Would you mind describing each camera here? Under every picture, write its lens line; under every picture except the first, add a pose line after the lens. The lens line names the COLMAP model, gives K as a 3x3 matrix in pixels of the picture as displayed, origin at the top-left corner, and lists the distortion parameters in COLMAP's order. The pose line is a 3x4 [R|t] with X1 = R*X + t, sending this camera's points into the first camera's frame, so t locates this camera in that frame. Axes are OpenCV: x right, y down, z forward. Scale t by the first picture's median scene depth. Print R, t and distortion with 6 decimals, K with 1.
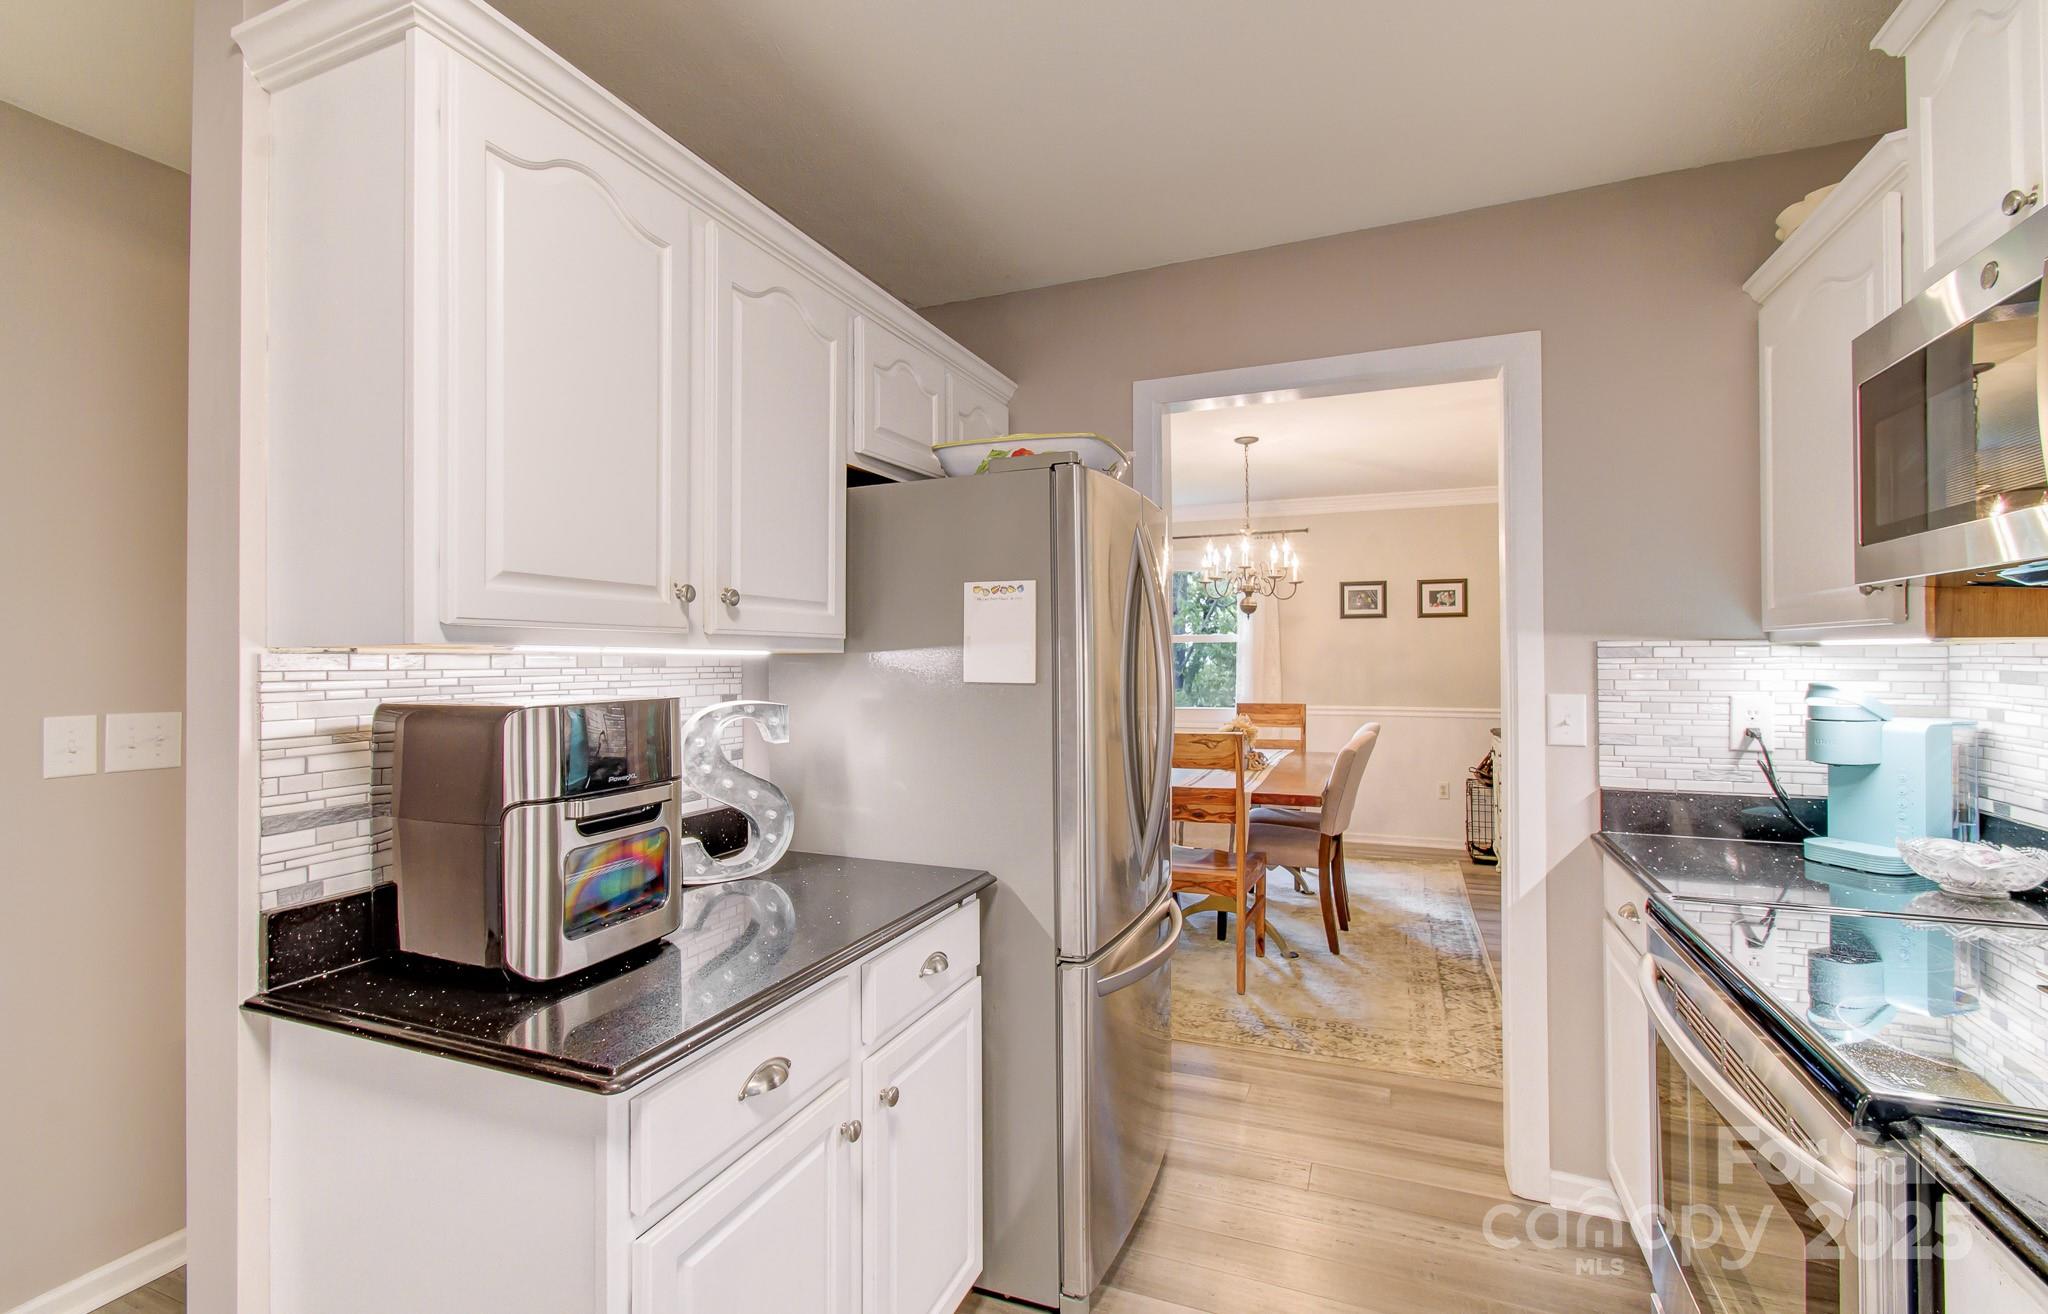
lens RADIAL K [[886.6, 0, 1024.0], [0, 886.6, 657.0], [0, 0, 1]] dist [0.000150, 0.000035]
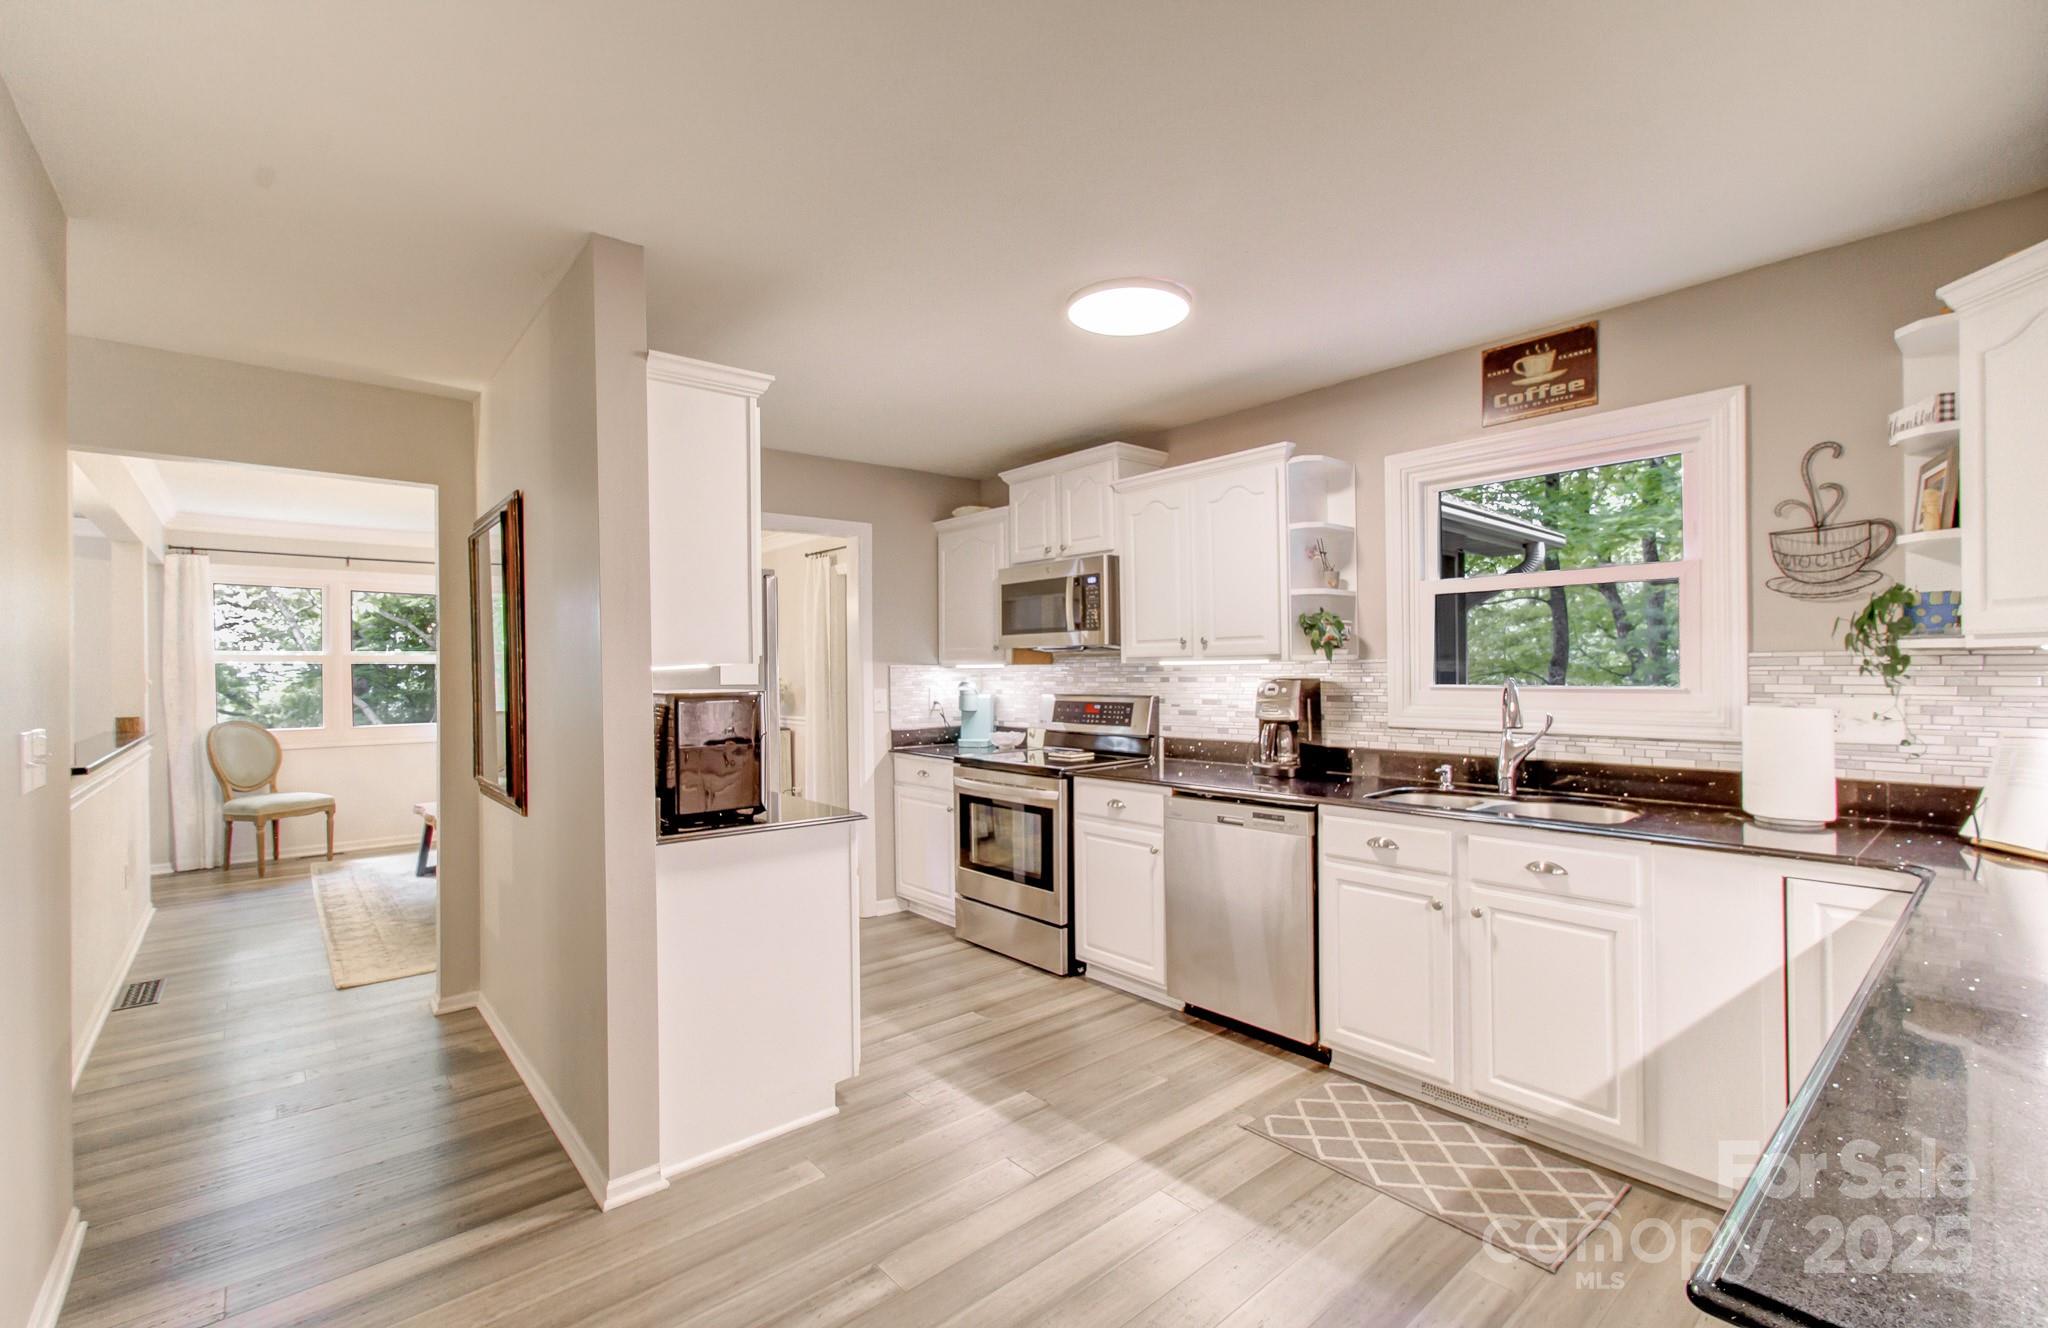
lens RADIAL K [[883.7, 0, 1022.4], [0, 883.7, 674.5], [0, 0, 1]] dist [0.021303, -0.000008]
pose [[0.465424, -0.008063, 0.885051, -0.742362], [0.008692, 0.999952, 0.004539, -0.000656], [-0.885045, 0.005580, 0.465472, -0.216642]]
